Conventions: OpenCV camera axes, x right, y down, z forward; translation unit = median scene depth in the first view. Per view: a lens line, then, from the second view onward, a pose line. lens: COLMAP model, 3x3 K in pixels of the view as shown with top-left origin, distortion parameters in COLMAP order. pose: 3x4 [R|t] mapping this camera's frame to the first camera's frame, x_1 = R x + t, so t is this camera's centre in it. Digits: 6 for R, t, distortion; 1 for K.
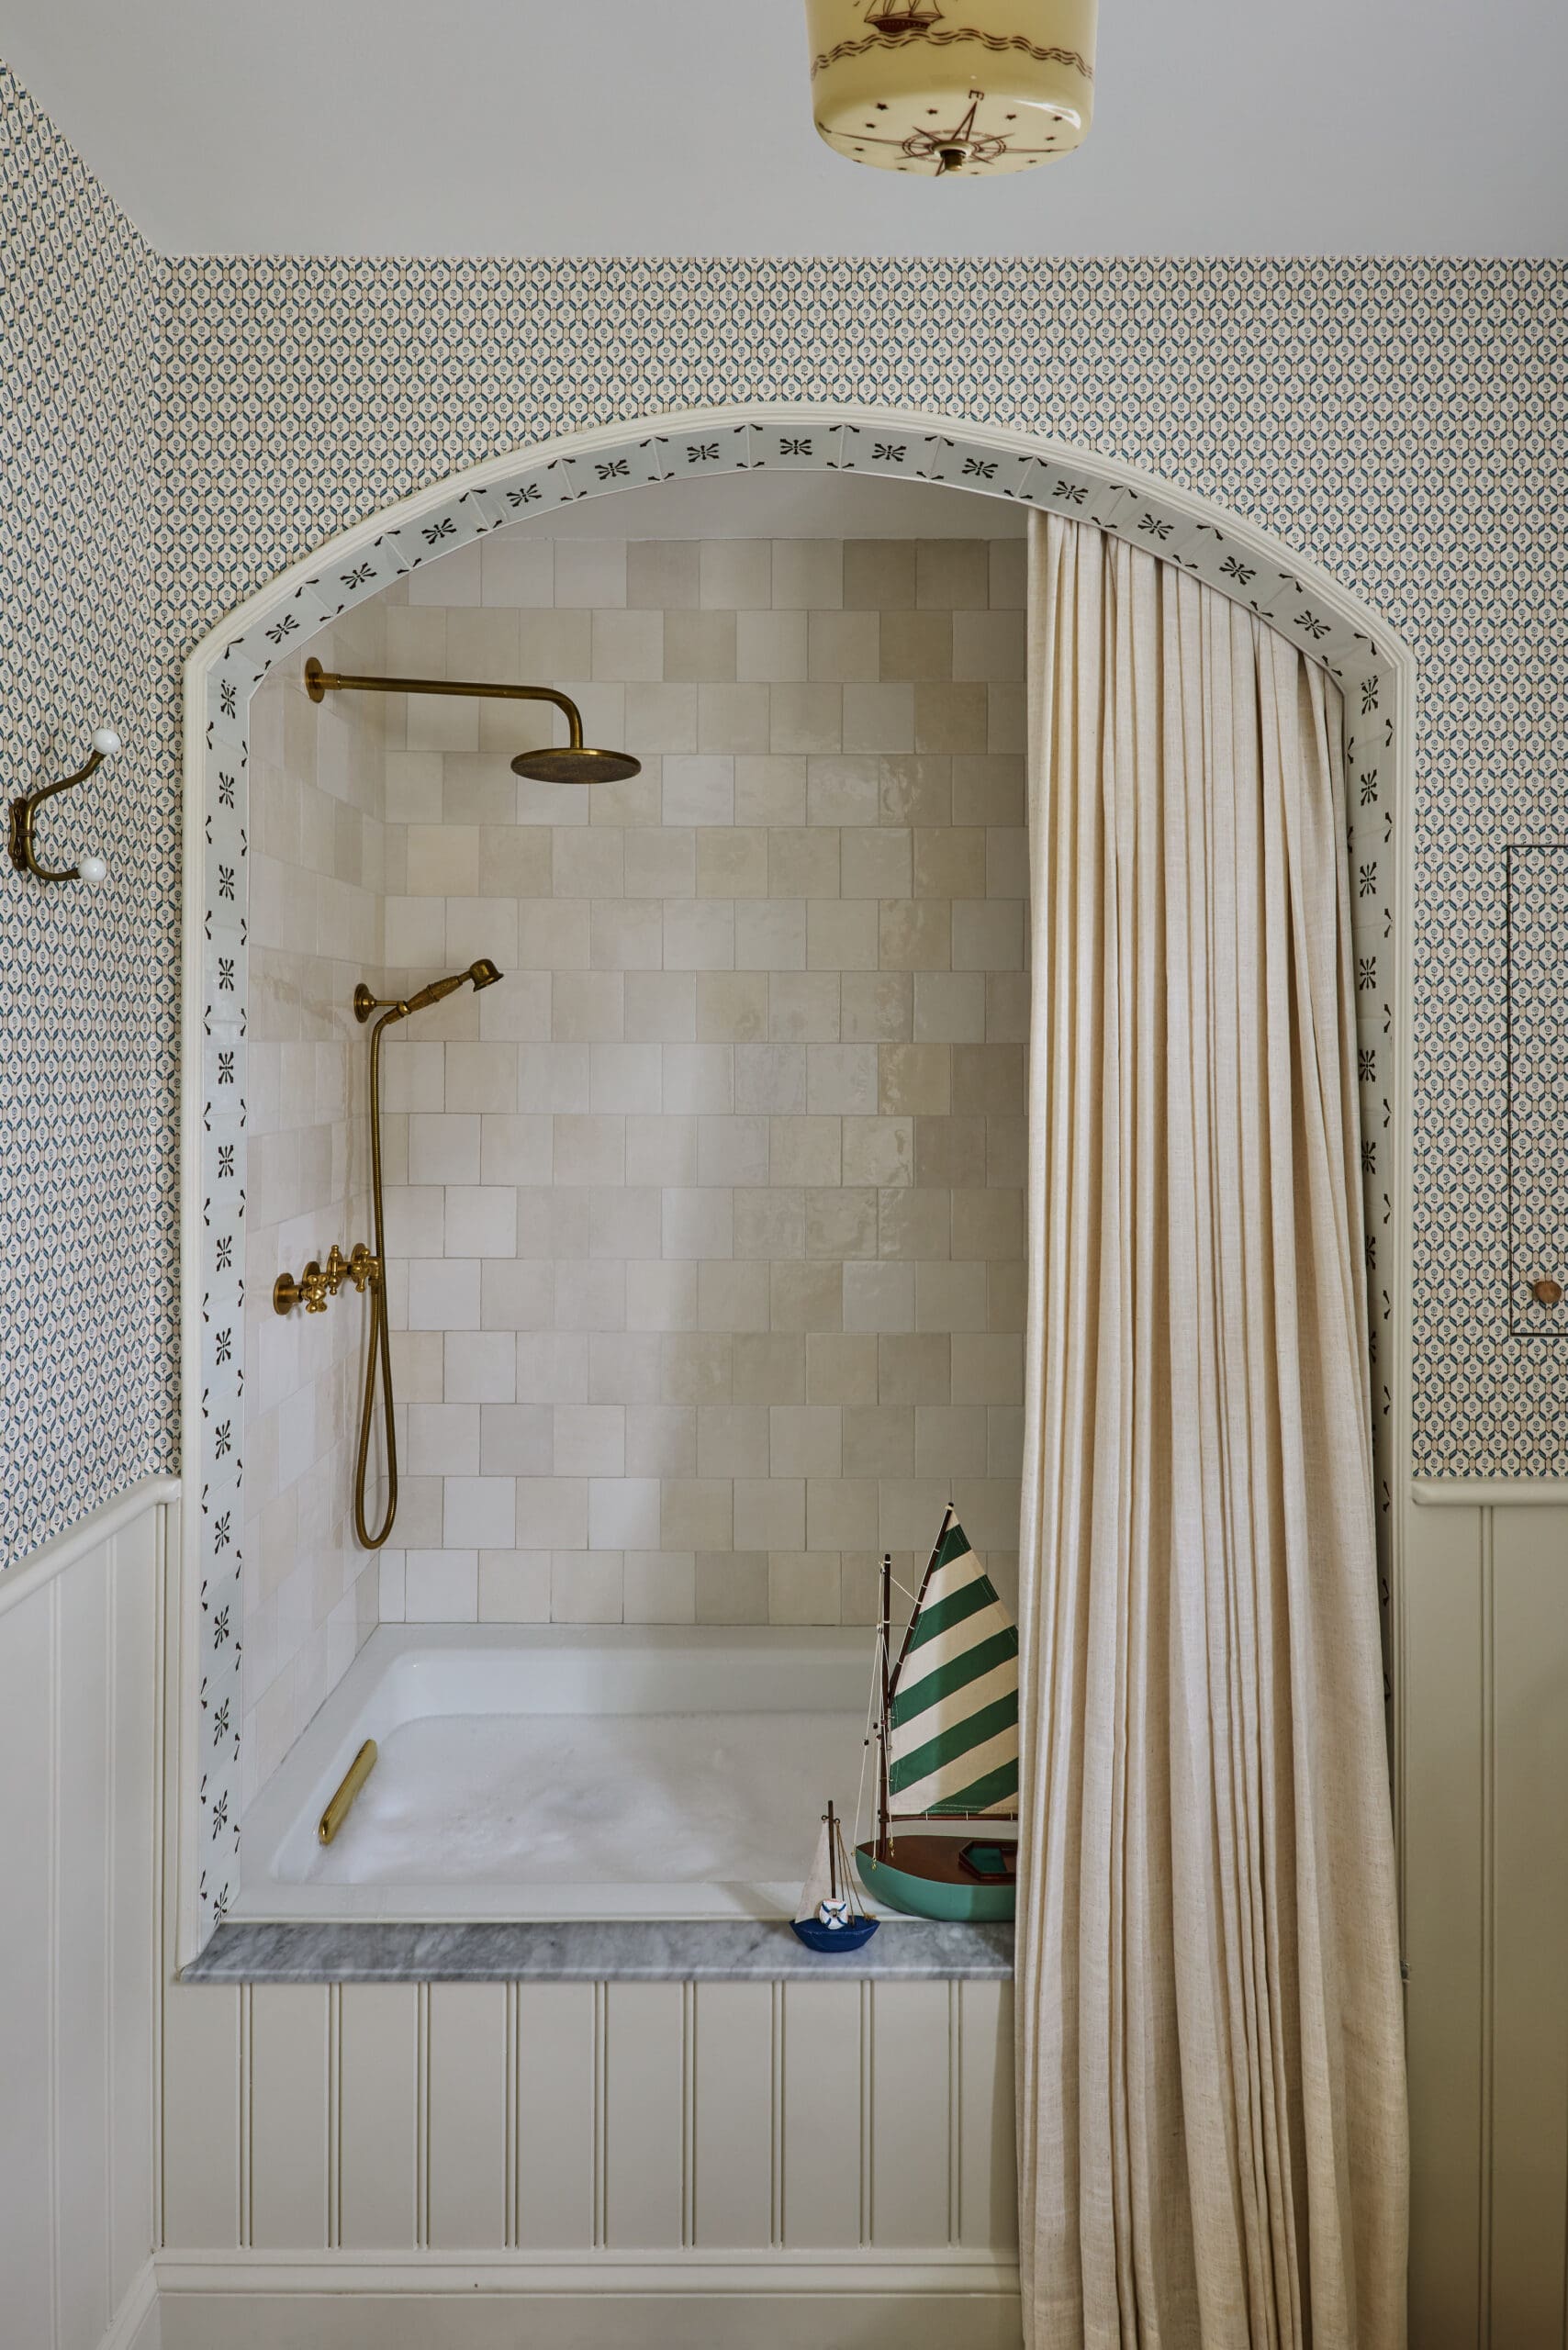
lens RADIAL K [[1940.7, 0, 783.9], [0, 1940.7, 1136.2], [0, 0, 1]] dist [0.018032, -0.003613]
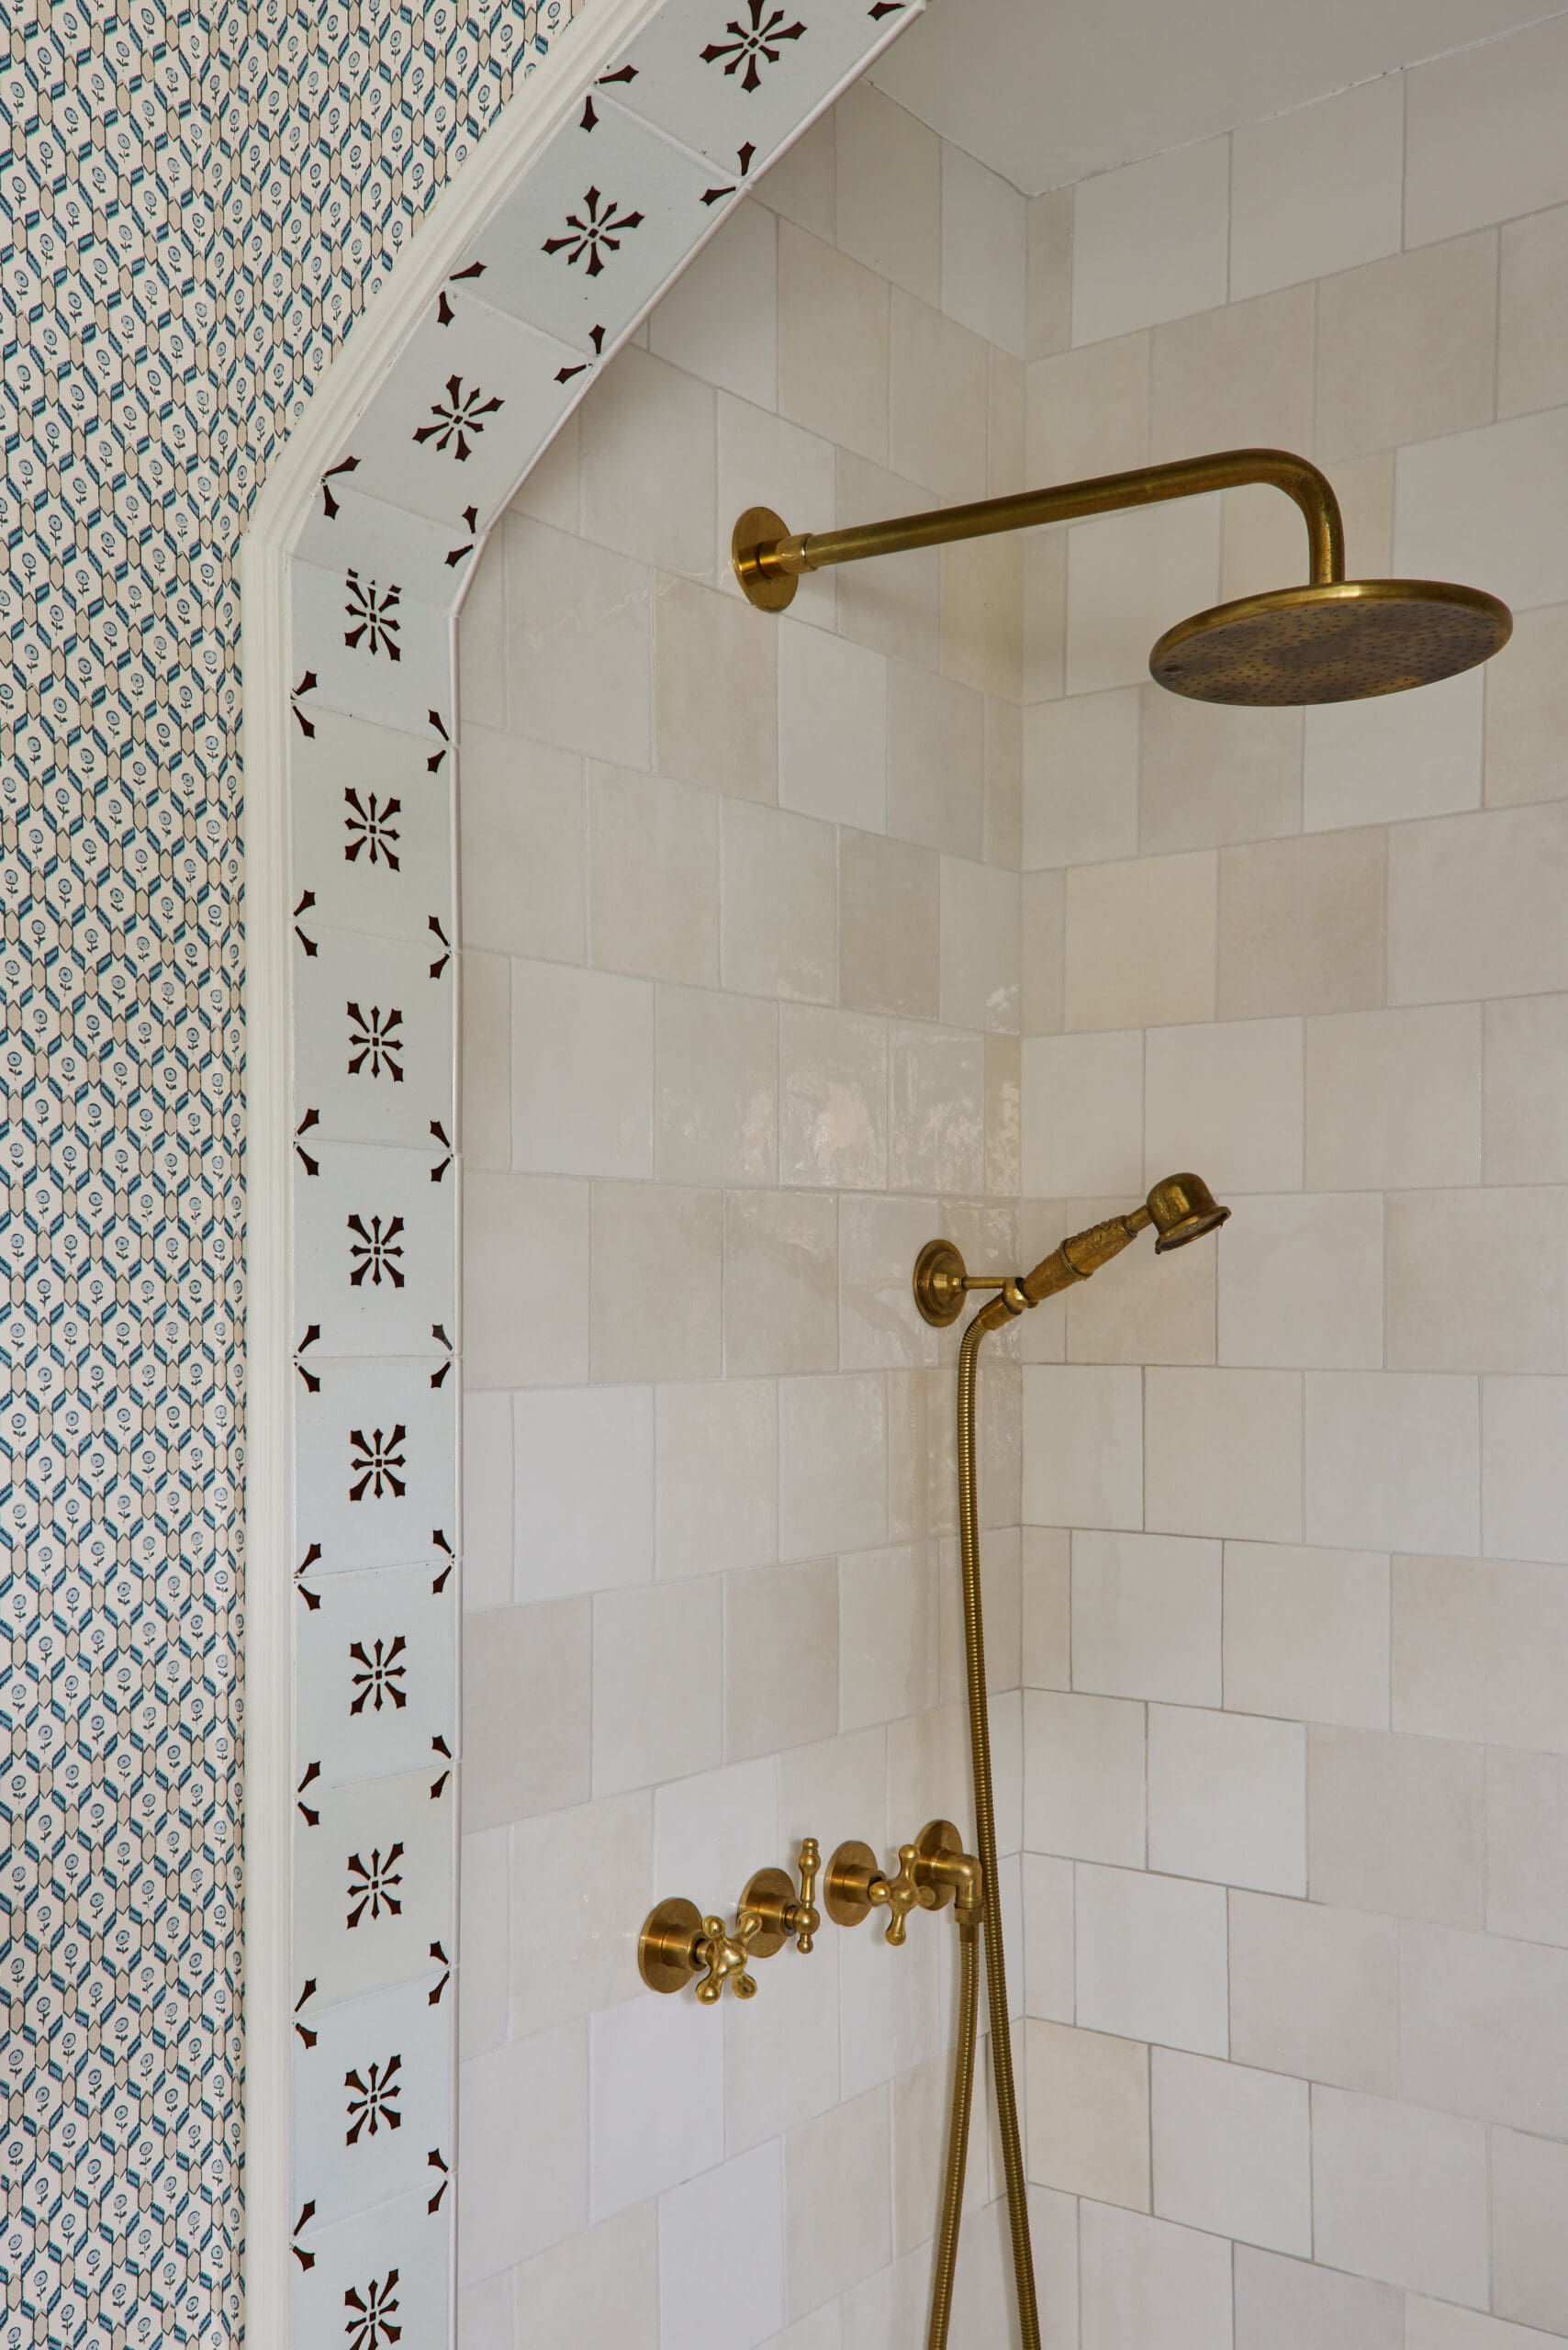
lens RADIAL K [[2252.0, 0, 784.8], [0, 2252.0, 1325.9], [0, 0, 1]] dist [0.132087, -0.262732]
pose [[0.720990, 0.013112, -0.692822, 0.116421], [-0.013237, 0.999899, 0.005148, -0.060932], [0.692819, 0.005460, 0.721091, 0.602675]]
